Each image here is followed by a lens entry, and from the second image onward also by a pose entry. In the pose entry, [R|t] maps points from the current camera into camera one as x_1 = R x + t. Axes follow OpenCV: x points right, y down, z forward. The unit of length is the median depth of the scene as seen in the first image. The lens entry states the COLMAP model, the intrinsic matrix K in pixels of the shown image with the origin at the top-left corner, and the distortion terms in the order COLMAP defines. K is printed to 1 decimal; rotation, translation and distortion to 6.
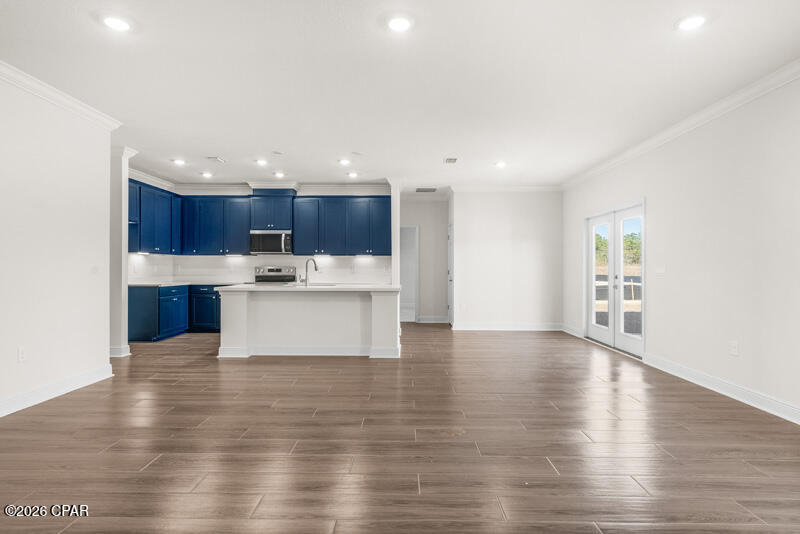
lens RADIAL K [[432.2, 0, 398.3], [0, 432.2, 266.3], [0, 0, 1]] dist [0.008110, 0.001150]
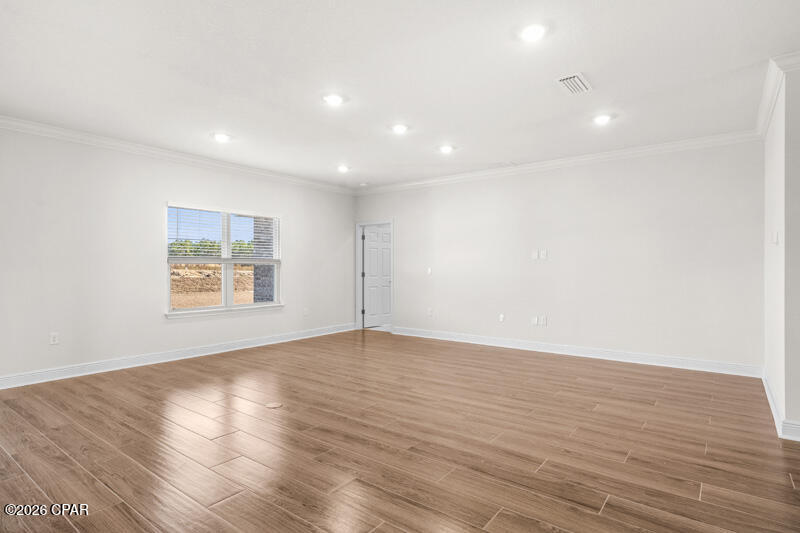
lens RADIAL K [[432.2, 0, 396.9], [0, 432.2, 263.4], [0, 0, 1]] dist [0.008110, 0.001150]
pose [[-0.794301, 0.003505, 0.607514, -0.348038], [-0.001289, 0.999971, -0.007455, -0.005722], [-0.607523, -0.006705, -0.794274, 0.686498]]
